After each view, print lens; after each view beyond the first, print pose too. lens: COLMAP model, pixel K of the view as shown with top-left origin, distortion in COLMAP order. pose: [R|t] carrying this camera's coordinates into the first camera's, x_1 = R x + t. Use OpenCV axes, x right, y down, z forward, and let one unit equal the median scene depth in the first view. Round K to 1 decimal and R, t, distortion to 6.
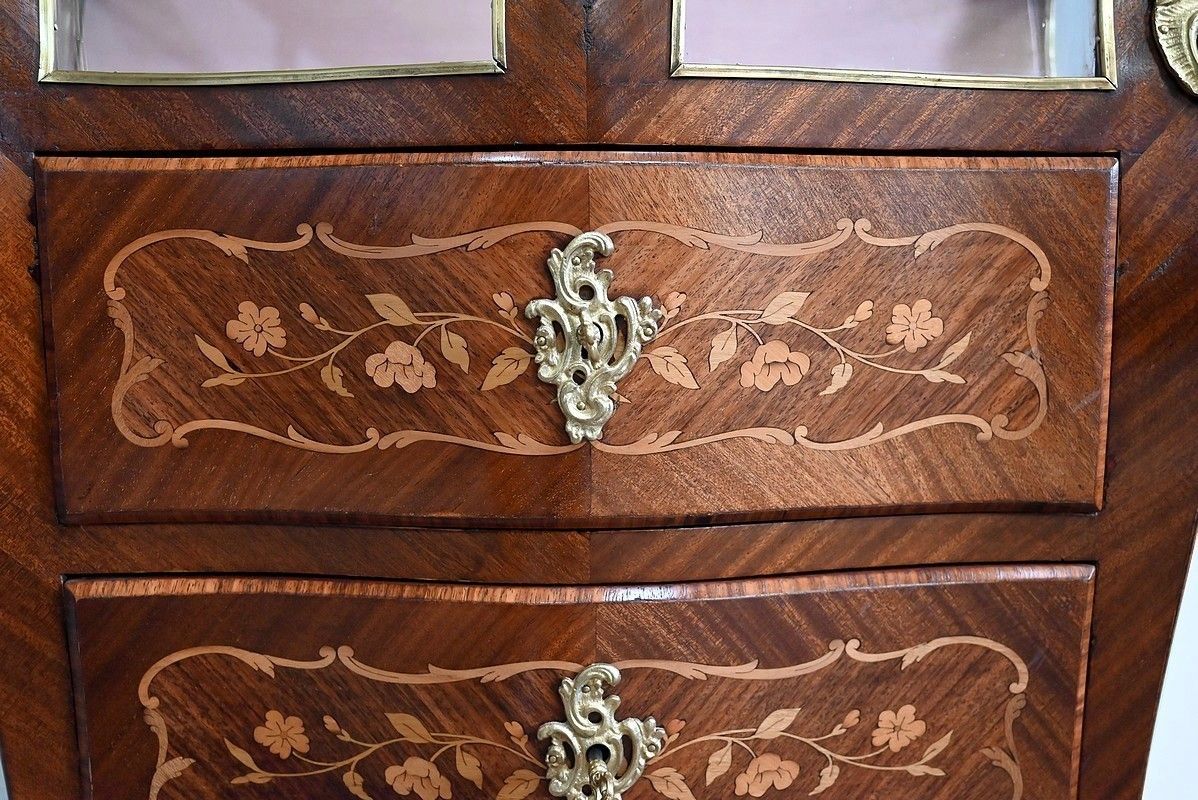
lens RADIAL K [[1169.2, 0, 594.2], [0, 1169.2, 408.0], [0, 0, 1]] dist [0.011036, 0.000000]
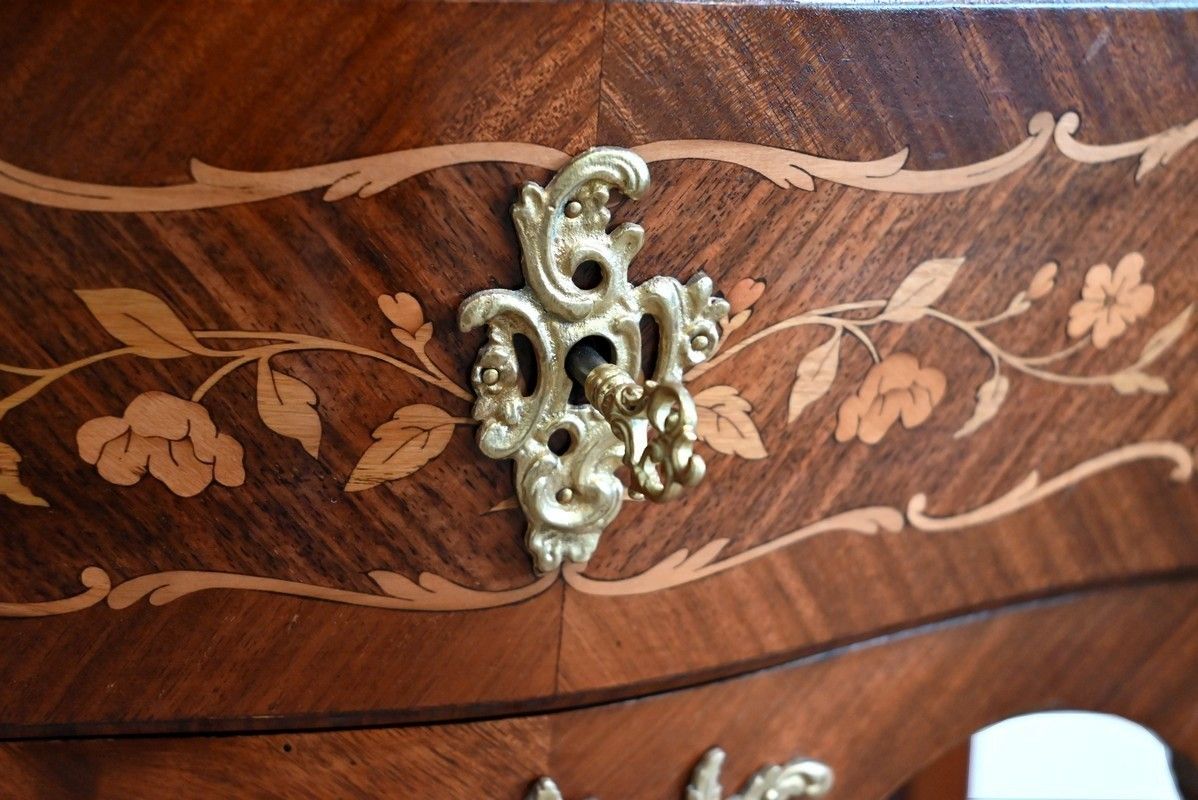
lens RADIAL K [[1720.5, 0, 587.7], [0, 1720.5, 403.3], [0, 0, 1]] dist [-0.007920, 0.000000]
pose [[0.954065, -0.051397, 0.295157, -0.189538], [-0.007448, 0.980802, 0.194865, 0.183479], [-0.299506, -0.188112, 0.935366, 0.383417]]
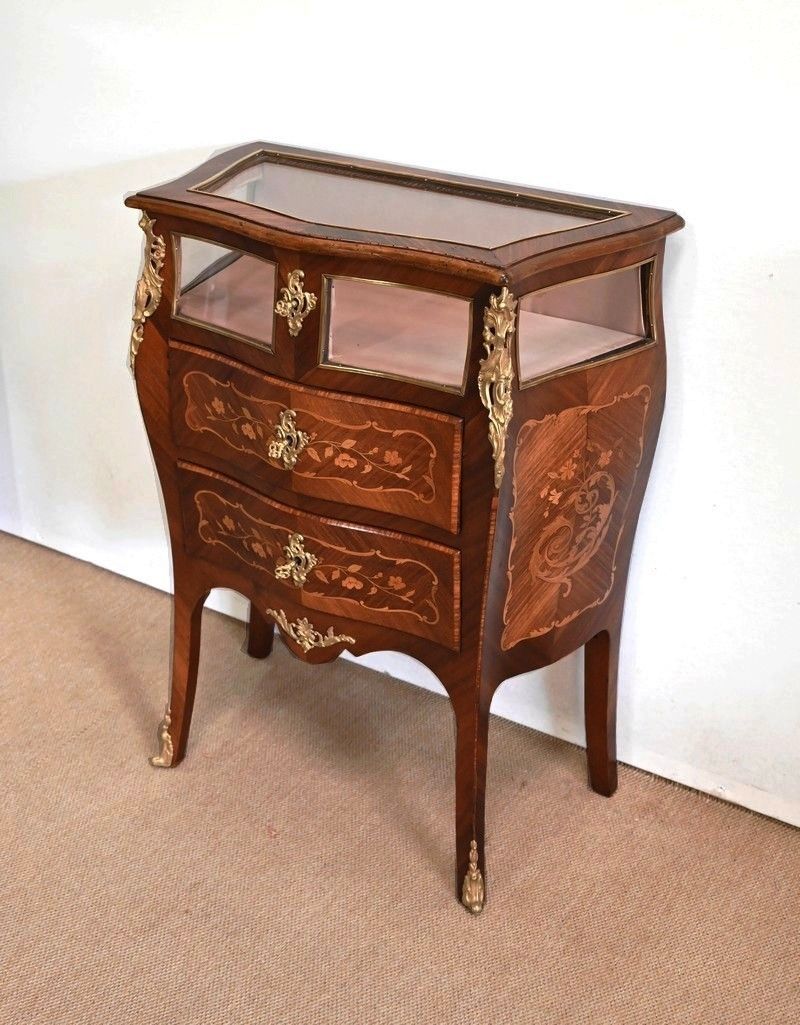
lens RADIAL K [[1421.9, 0, 359.2], [0, 1421.9, 489.6], [0, 0, 1]] dist [-0.001539, 0.000000]
pose [[0.805044, 0.277812, -0.524143, 2.048346], [-0.086163, 0.928952, 0.360033, -1.243765], [0.586925, -0.244681, 0.771784, -1.765333]]
